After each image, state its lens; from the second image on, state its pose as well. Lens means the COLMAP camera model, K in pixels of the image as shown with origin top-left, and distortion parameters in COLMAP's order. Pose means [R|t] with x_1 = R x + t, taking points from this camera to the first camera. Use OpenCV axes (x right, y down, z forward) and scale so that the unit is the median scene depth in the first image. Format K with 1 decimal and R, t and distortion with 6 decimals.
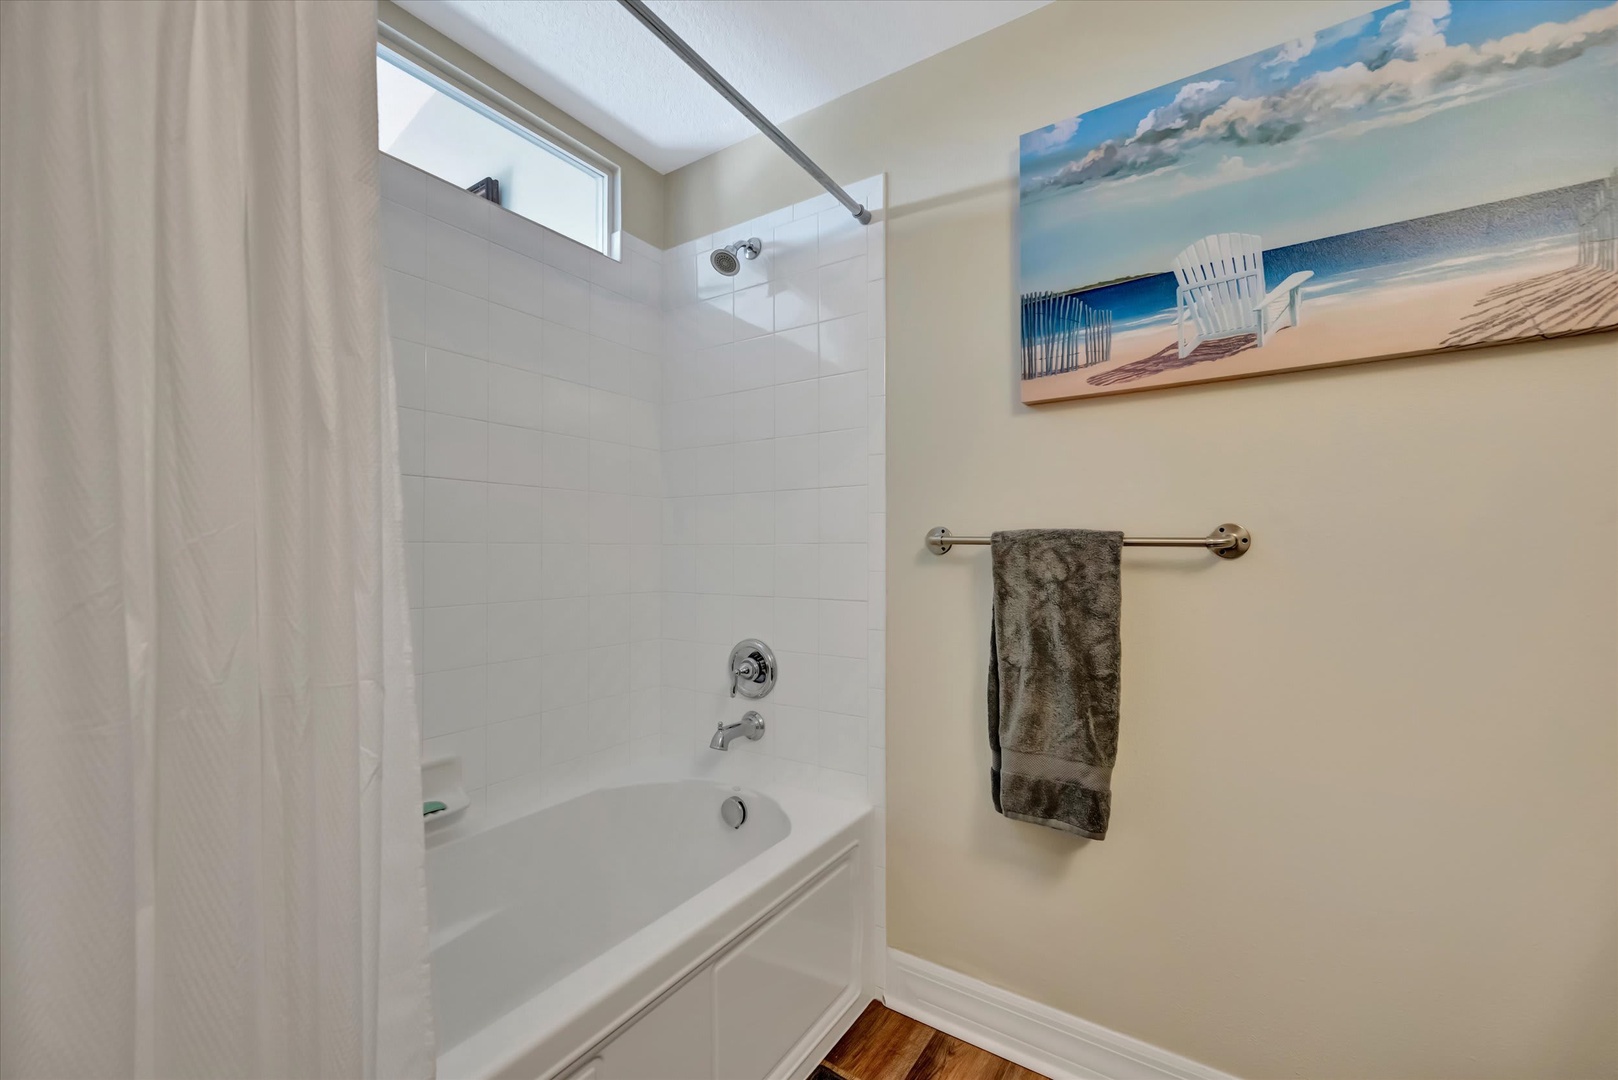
lens RADIAL K [[649.9, 0, 814.2], [0, 649.9, 542.4], [0, 0, 1]] dist [-0.003885, 0.001191]
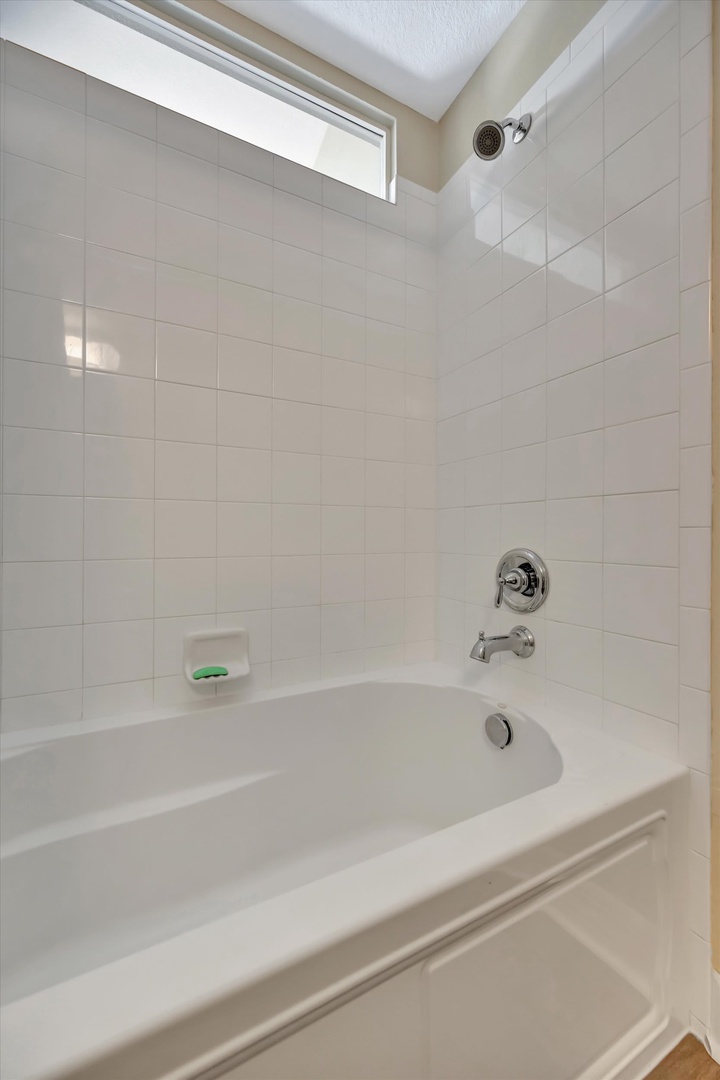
lens RADIAL K [[433.8, 0, 360.0], [0, 433.8, 530.7], [0, 0, 1]] dist [-0.003885, 0.001191]
pose [[0.876620, 0.001735, -0.481181, 0.001394], [0.001869, 0.999974, 0.007010, 0.160523], [0.481180, -0.007045, 0.876593, 0.469198]]
